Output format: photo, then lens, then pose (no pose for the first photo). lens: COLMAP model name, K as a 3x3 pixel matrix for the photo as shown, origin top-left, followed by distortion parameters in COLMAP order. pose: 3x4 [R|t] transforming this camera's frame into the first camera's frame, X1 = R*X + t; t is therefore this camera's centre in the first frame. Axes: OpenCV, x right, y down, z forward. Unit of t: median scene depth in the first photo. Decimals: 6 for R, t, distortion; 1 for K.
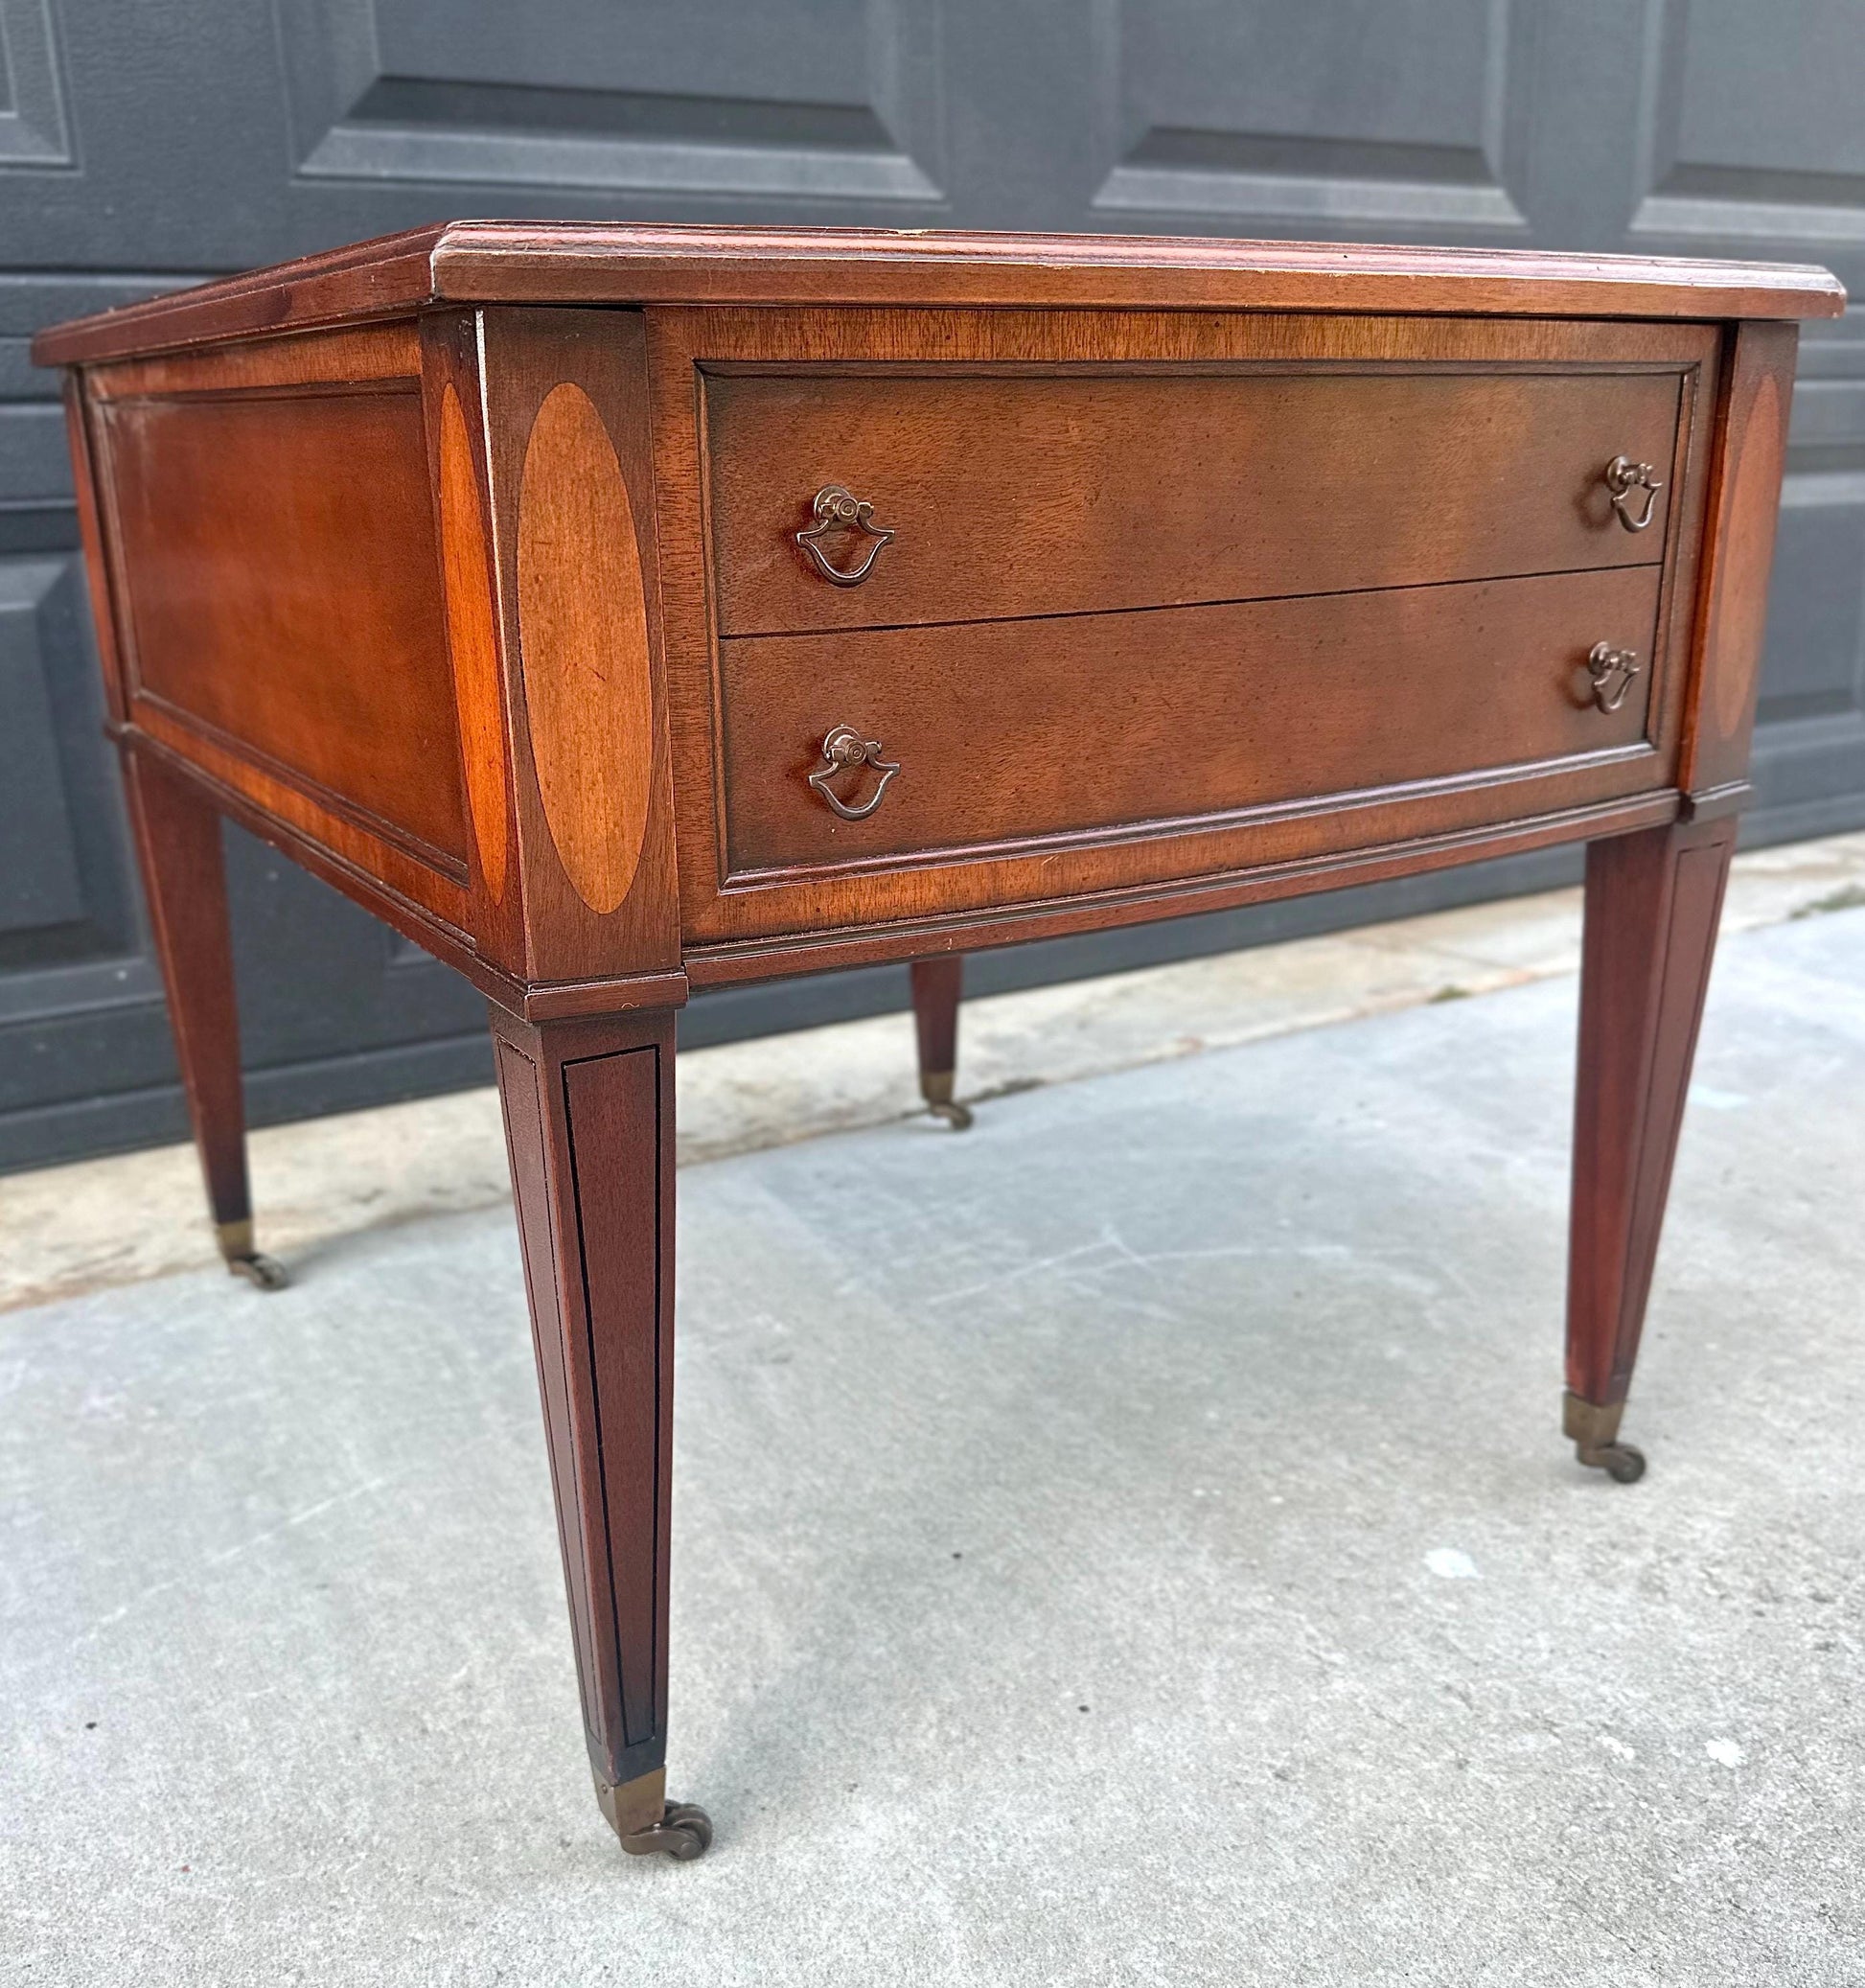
lens RADIAL K [[1908.8, 0, 918.0], [0, 1908.8, 1075.7], [0, 0, 1]] dist [0.113761, -0.199275]
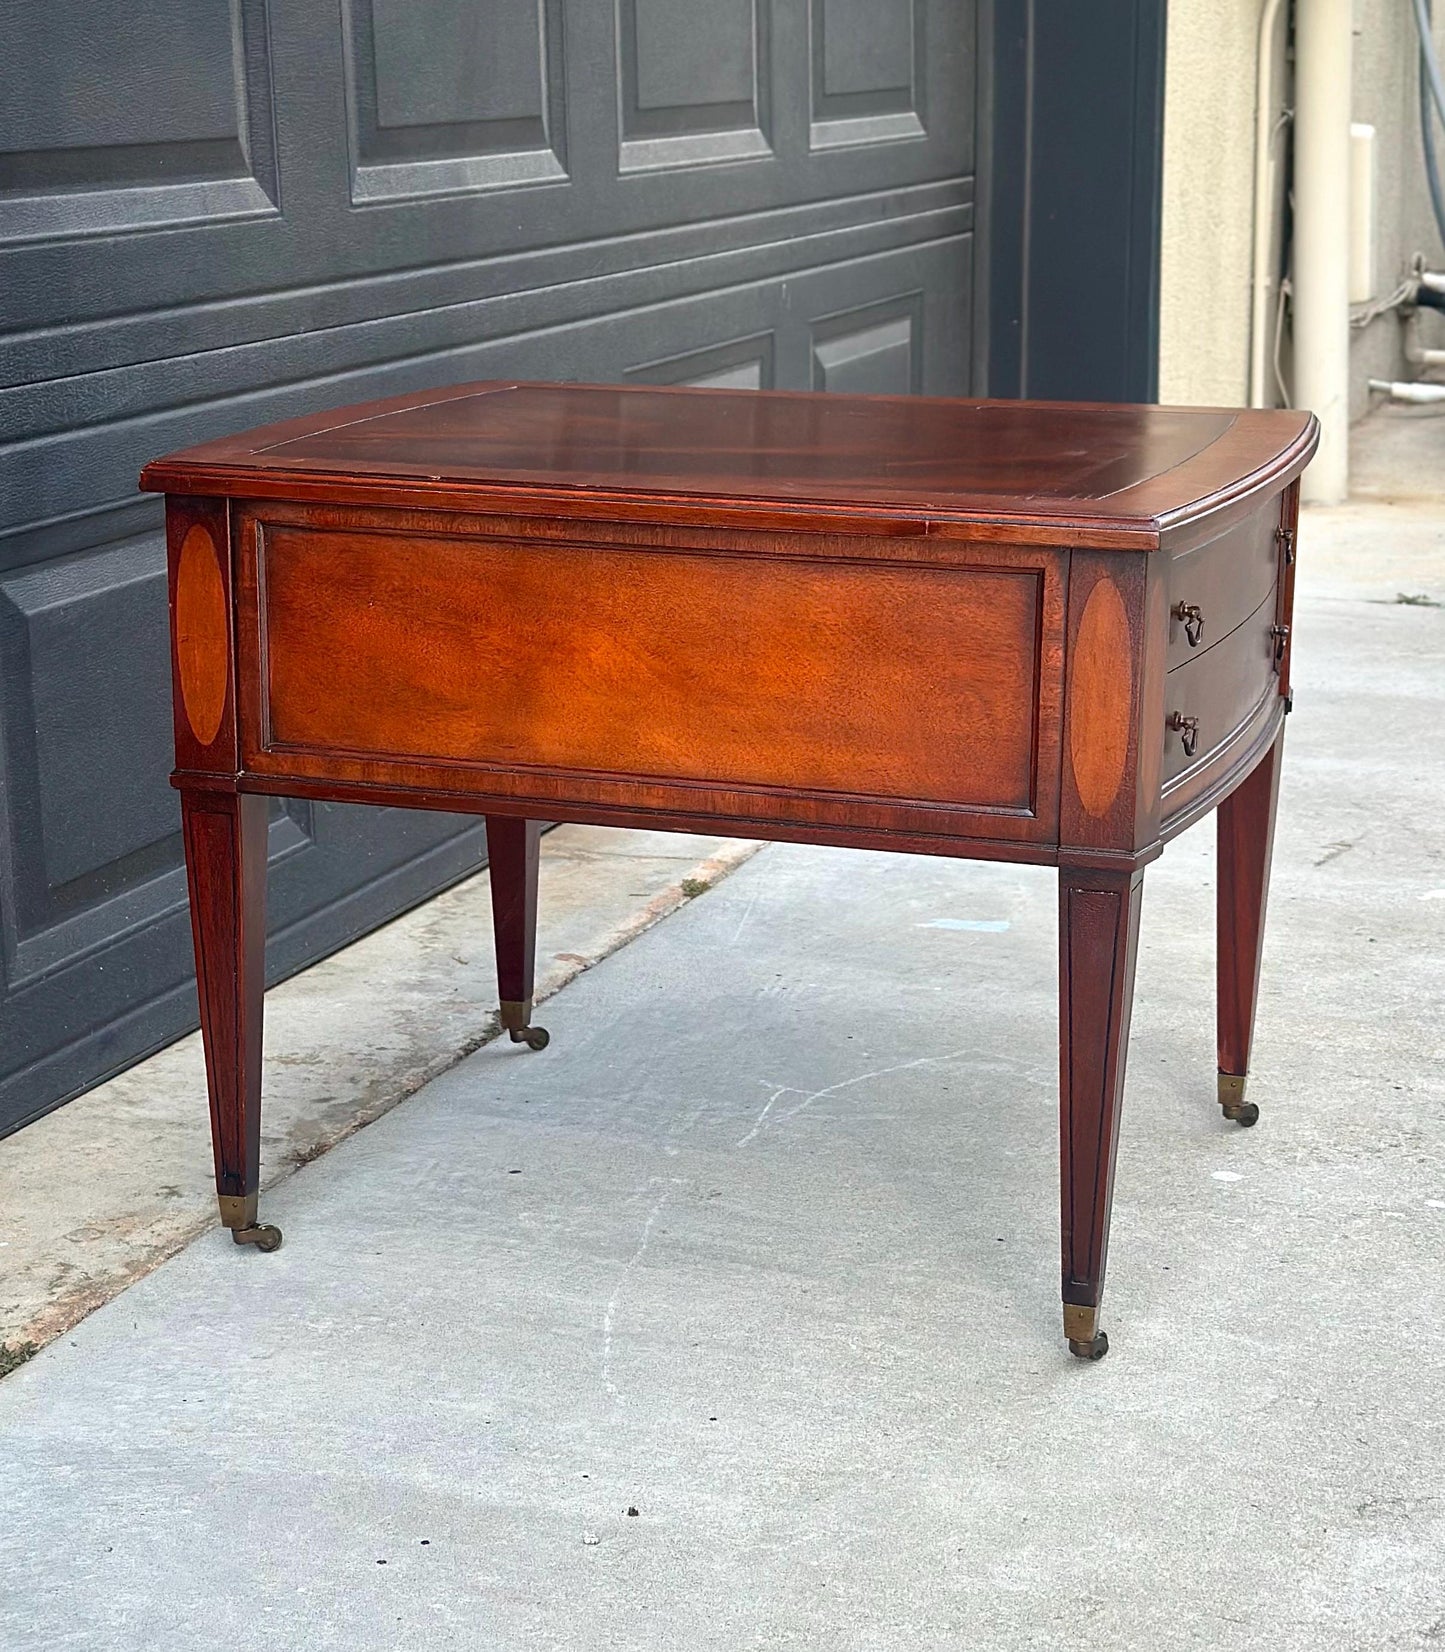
lens RADIAL K [[3338.6, 0, 721.7], [0, 3338.6, 908.2], [0, 0, 1]] dist [0.113757, 0.151319]
pose [[0.769134, -0.145115, 0.622394, -1.395778], [0.190006, 0.981765, -0.005899, -0.025707], [-0.610188, 0.122796, 0.782682, -0.763673]]
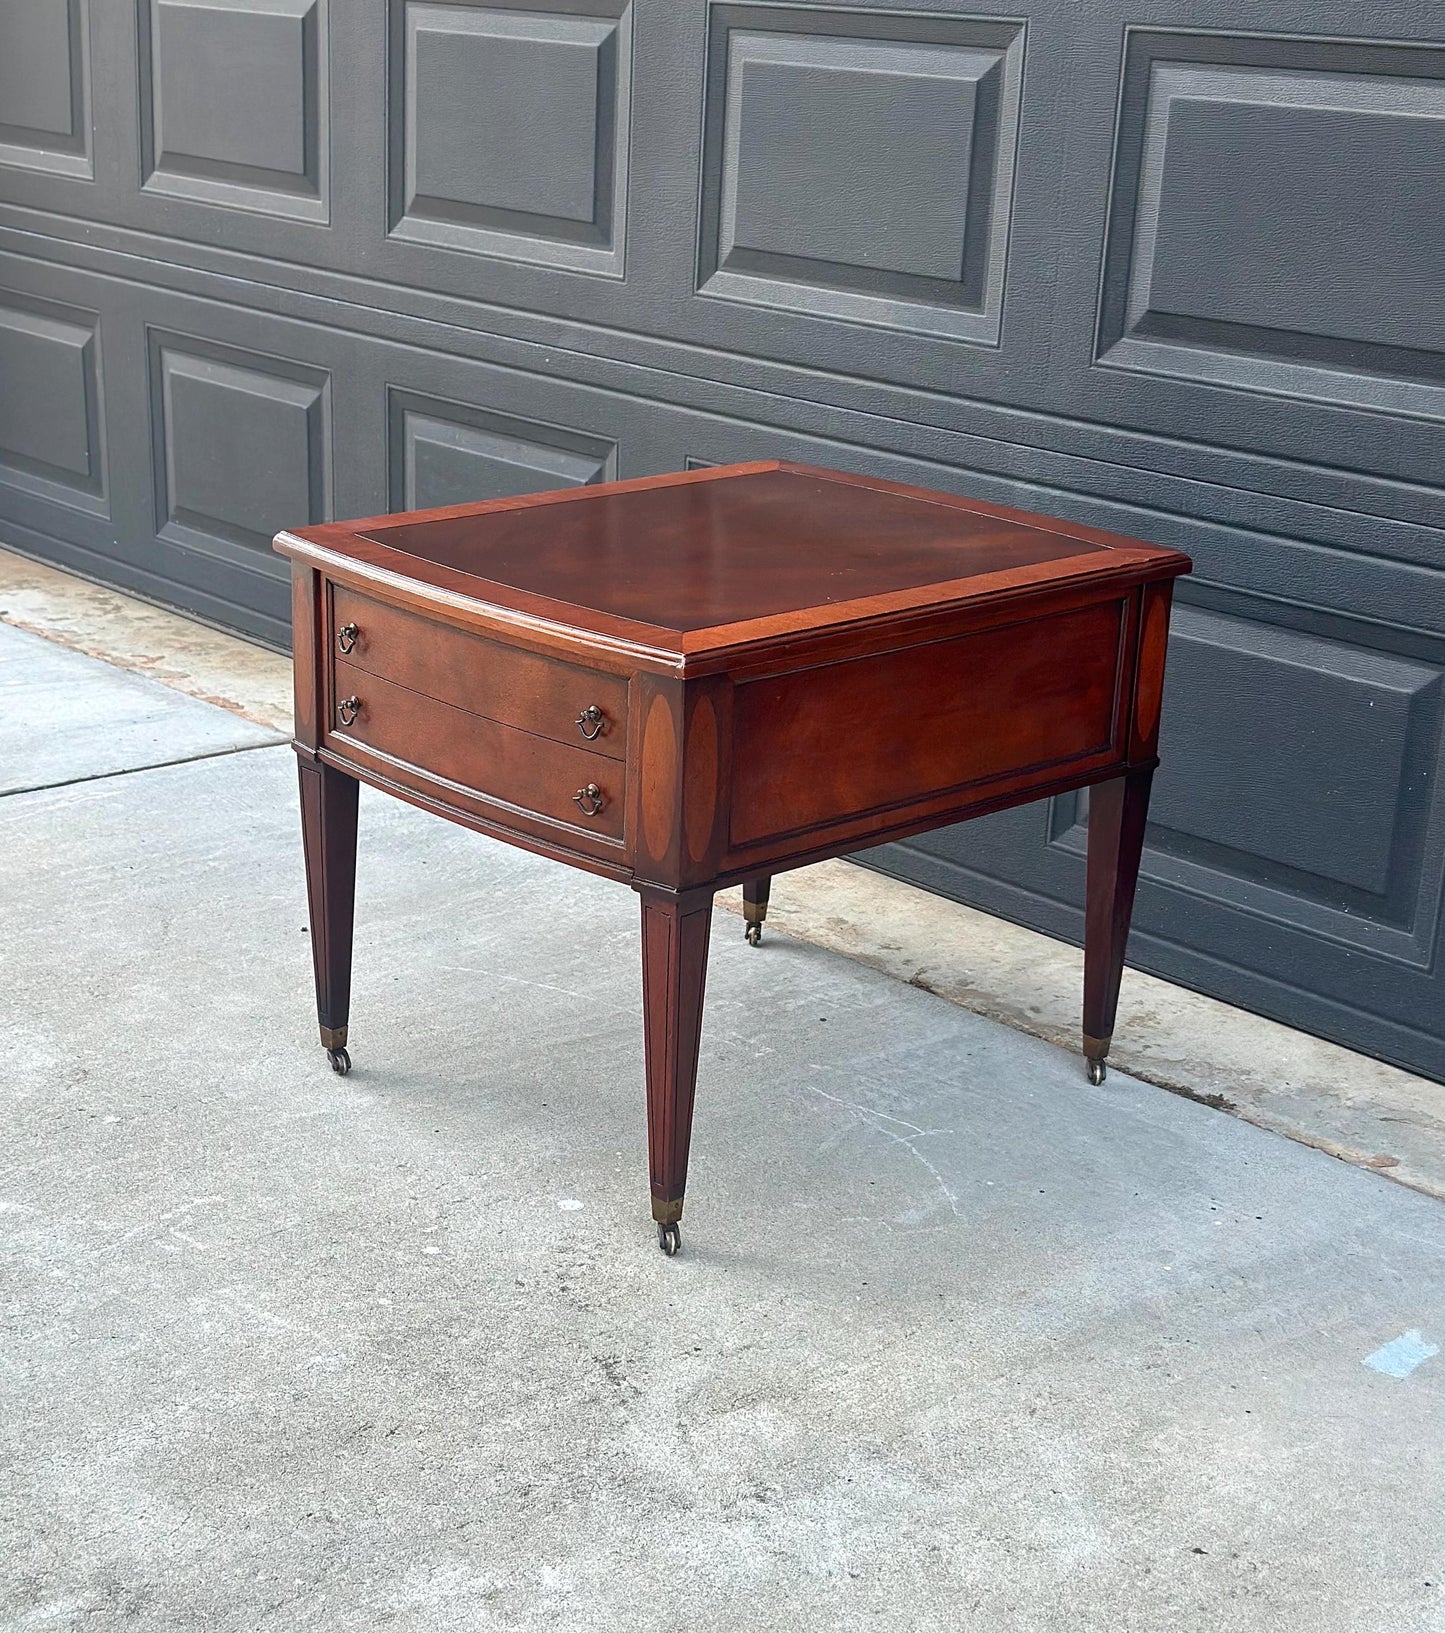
lens RADIAL K [[2776.2, 0, 723.4], [0, 2776.2, 878.4], [0, 0, 1]] dist [0.156311, -0.101055]
pose [[0.200027, 0.342376, -0.918024, 2.230450], [-0.352459, 0.899380, 0.258626, -0.669513], [0.914200, 0.271834, 0.300574, 0.151614]]
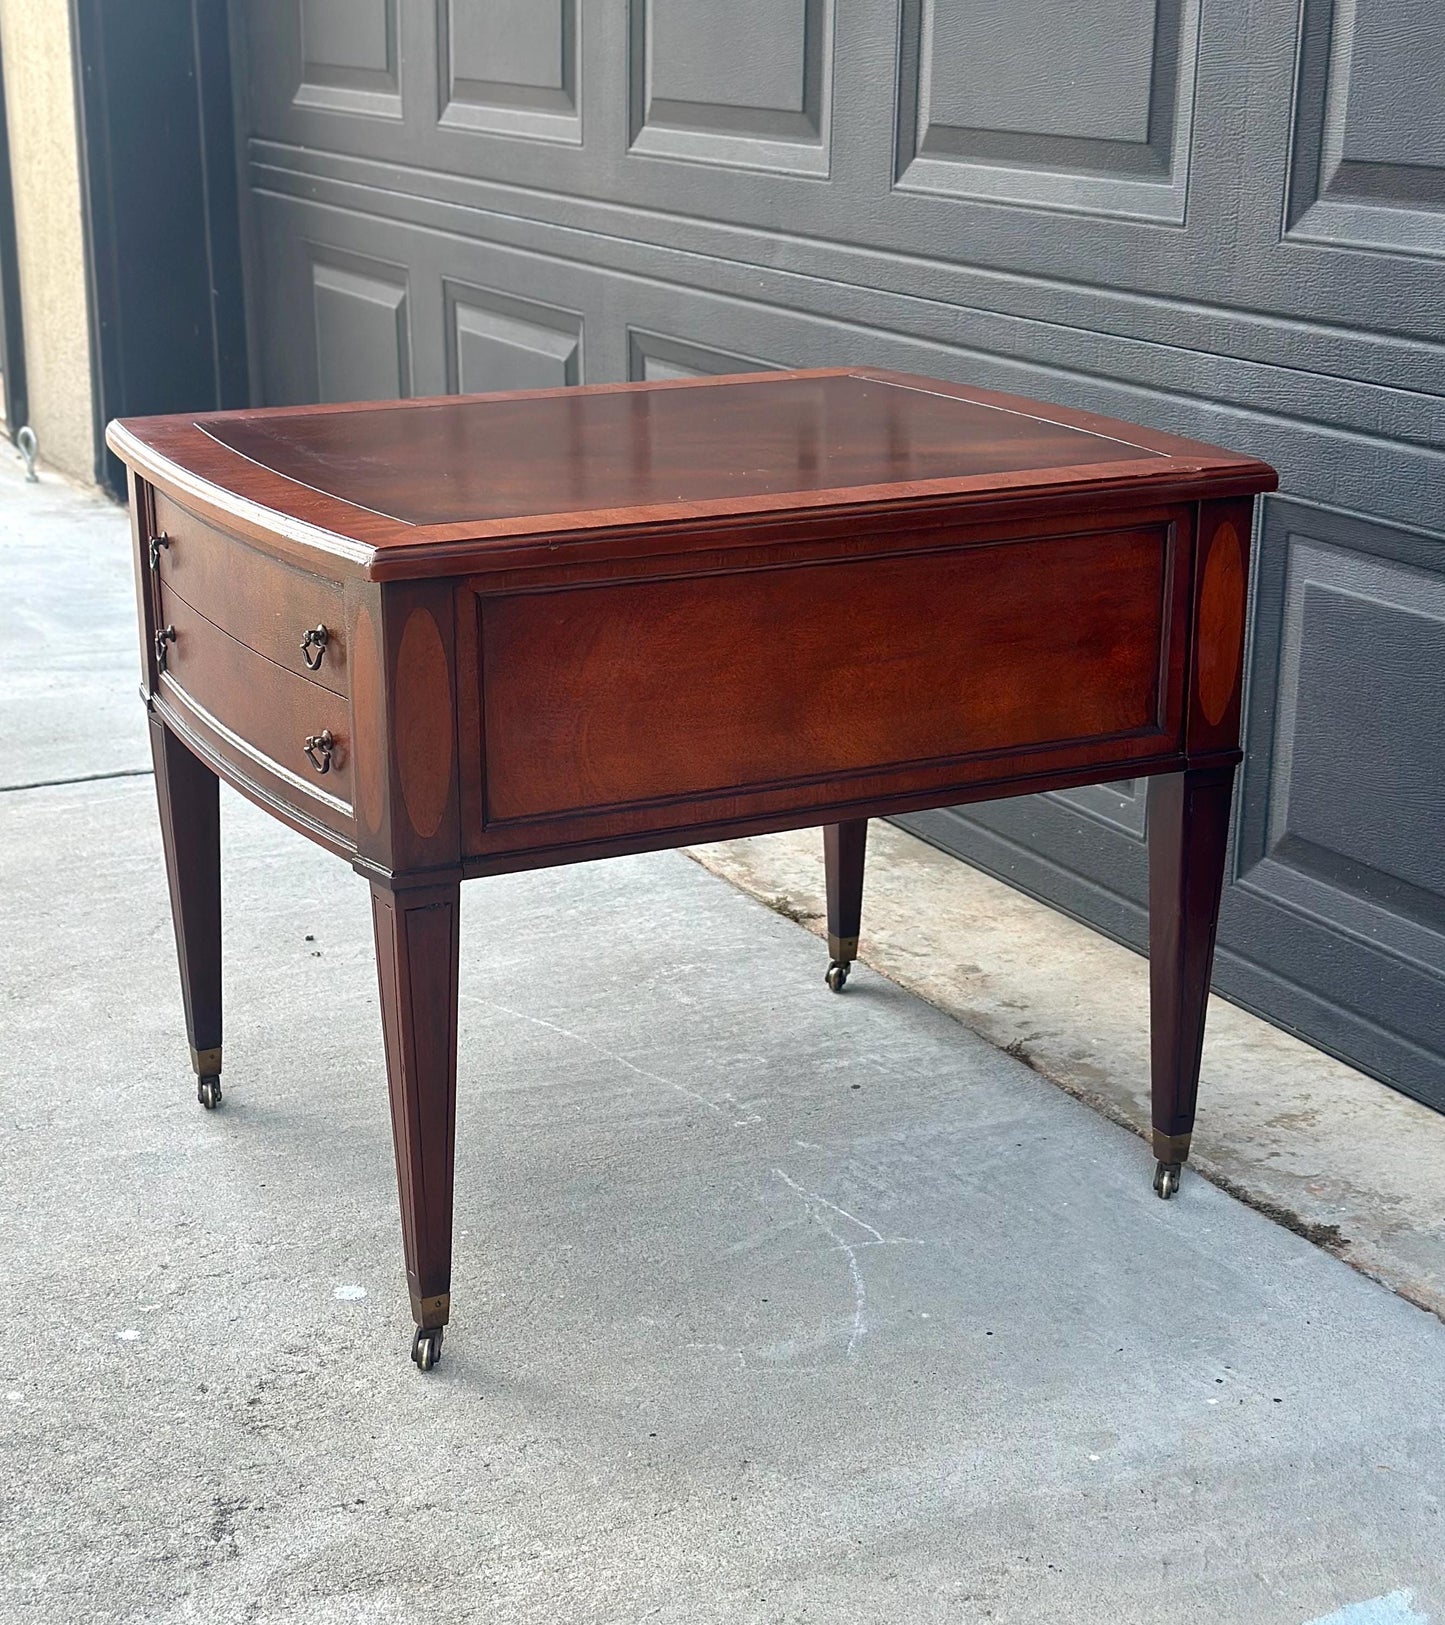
lens RADIAL K [[2889.4, 0, 726.9], [0, 2889.4, 858.2], [0, 0, 1]] dist [0.157234, -0.082529]
pose [[-0.082416, 0.309179, -0.947426, 1.819812], [-0.319521, 0.892278, 0.318977, -0.689613], [0.943988, 0.329011, 0.025251, 0.877556]]
